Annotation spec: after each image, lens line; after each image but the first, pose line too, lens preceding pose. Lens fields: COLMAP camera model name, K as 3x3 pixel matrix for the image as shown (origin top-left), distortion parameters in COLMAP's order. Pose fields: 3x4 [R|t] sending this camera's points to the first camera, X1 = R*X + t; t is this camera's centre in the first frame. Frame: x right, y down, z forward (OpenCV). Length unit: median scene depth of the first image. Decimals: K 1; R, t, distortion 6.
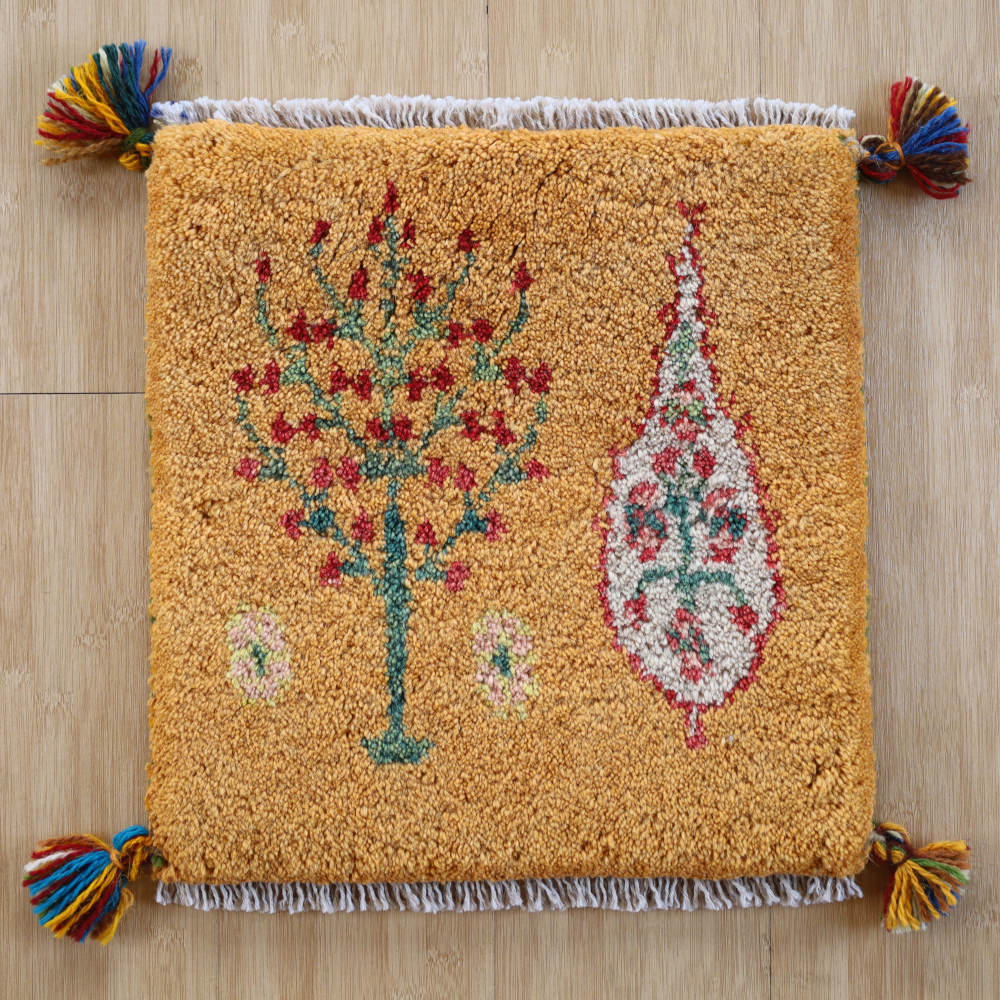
lens RADIAL K [[1203.2, 0, 498.9], [0, 1203.2, 498.4], [0, 0, 1]] dist [-0.003008, 0.000000]
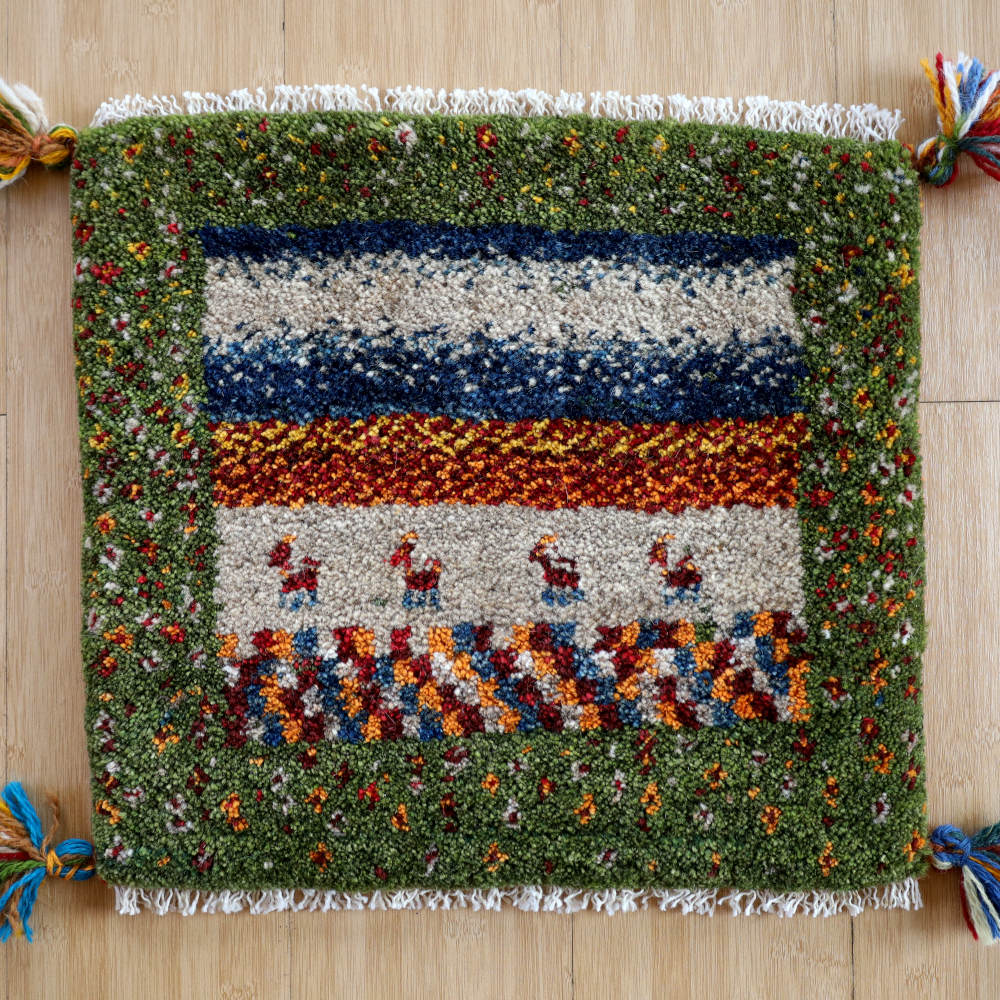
lens RADIAL K [[983.3, 0, 499.6], [0, 983.3, 504.6], [0, 0, 1]] dist [-0.004079, 0.000000]
pose [[0.982451, 0.001466, 0.186516, 0.015502], [0.001801, 0.999848, -0.017342, 0.000250], [-0.186513, 0.017373, 0.982299, 0.192103]]
